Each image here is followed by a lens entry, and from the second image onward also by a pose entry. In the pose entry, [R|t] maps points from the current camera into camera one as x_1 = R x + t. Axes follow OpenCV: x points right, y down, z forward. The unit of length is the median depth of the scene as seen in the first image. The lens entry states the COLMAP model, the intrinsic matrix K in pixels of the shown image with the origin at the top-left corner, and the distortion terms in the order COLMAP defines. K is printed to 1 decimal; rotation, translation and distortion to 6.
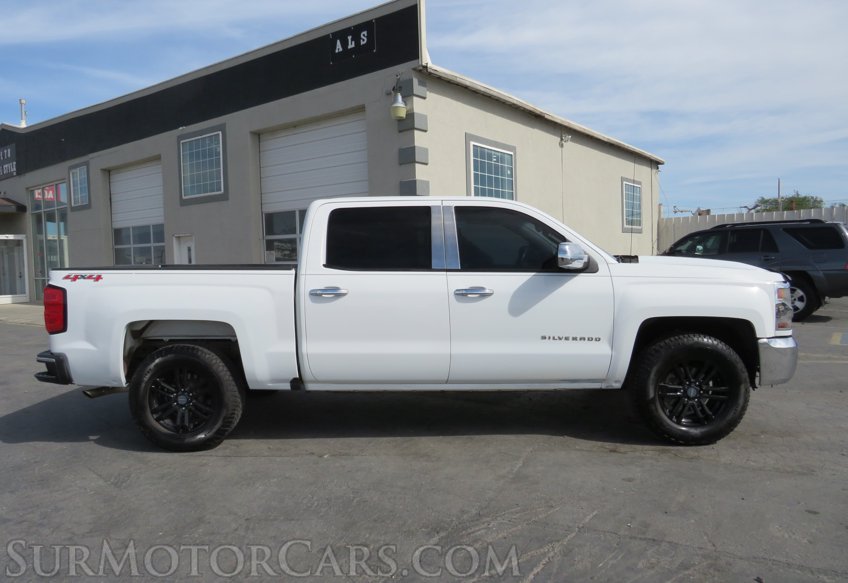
lens RADIAL K [[597.4, 0, 413.0], [0, 597.4, 288.9], [0, 0, 1]] dist [-0.052248, 0.044451]
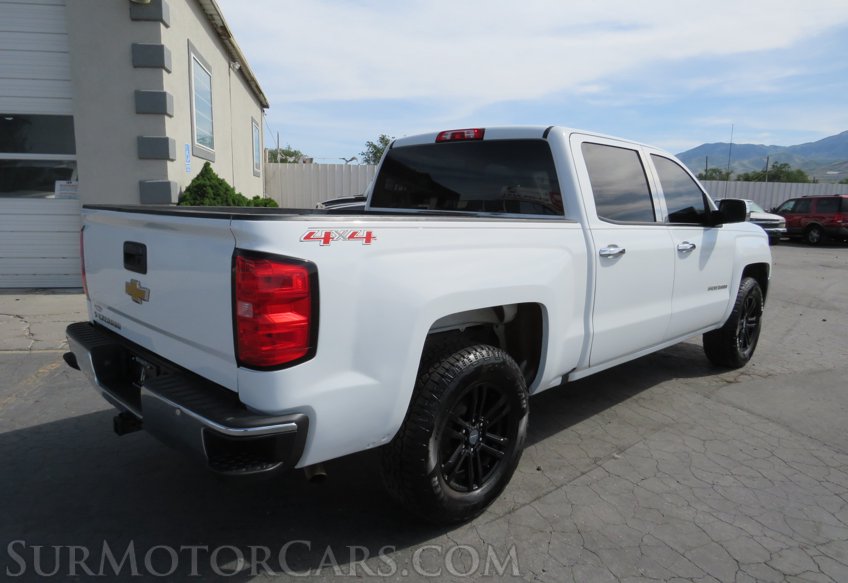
lens RADIAL K [[598.9, 0, 409.9], [0, 598.9, 291.4], [0, 0, 1]] dist [-0.007047, -0.003750]
pose [[0.683362, -0.080377, 0.725642, -0.858081], [0.008703, 0.994747, 0.101989, -0.023677], [-0.730028, -0.063380, 0.680472, 0.631940]]
